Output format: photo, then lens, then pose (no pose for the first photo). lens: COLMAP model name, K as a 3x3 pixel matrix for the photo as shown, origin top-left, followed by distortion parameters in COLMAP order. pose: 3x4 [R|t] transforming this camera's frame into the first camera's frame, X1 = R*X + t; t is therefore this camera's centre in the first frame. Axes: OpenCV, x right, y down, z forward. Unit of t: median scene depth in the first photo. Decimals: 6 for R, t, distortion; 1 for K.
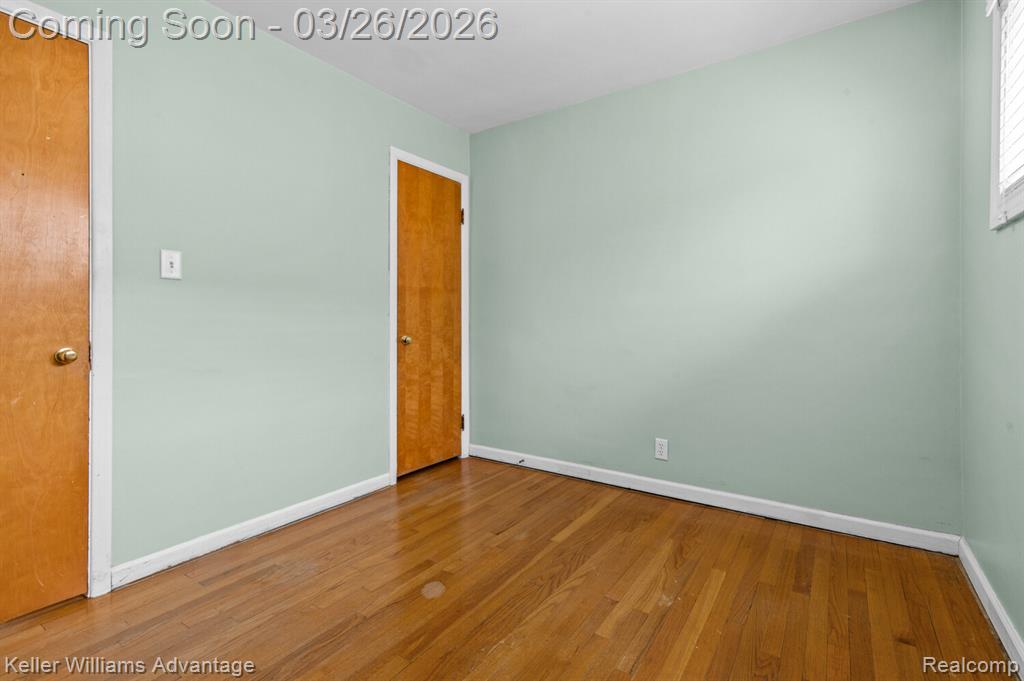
lens RADIAL K [[466.3, 0, 520.6], [0, 466.3, 334.8], [0, 0, 1]] dist [0.009728, -0.002401]
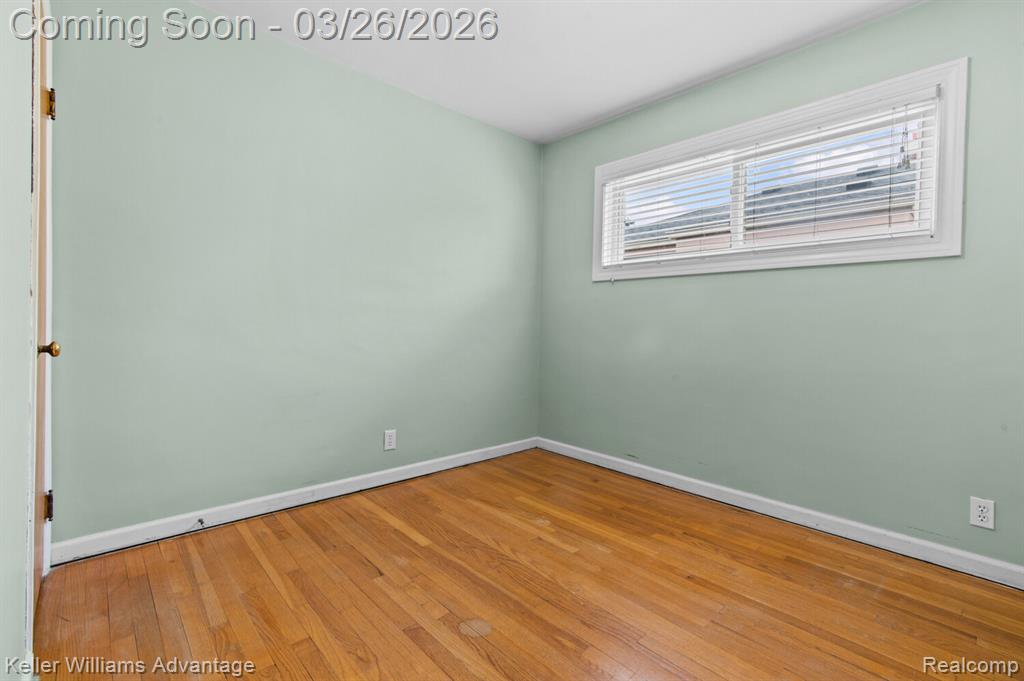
lens RADIAL K [[466.3, 0, 516.9], [0, 466.3, 339.7], [0, 0, 1]] dist [0.009728, -0.002401]
pose [[0.223898, -0.030527, 0.974134, -0.845686], [0.009188, 0.999531, 0.029211, -0.015776], [-0.974569, 0.002410, 0.224074, 0.611877]]
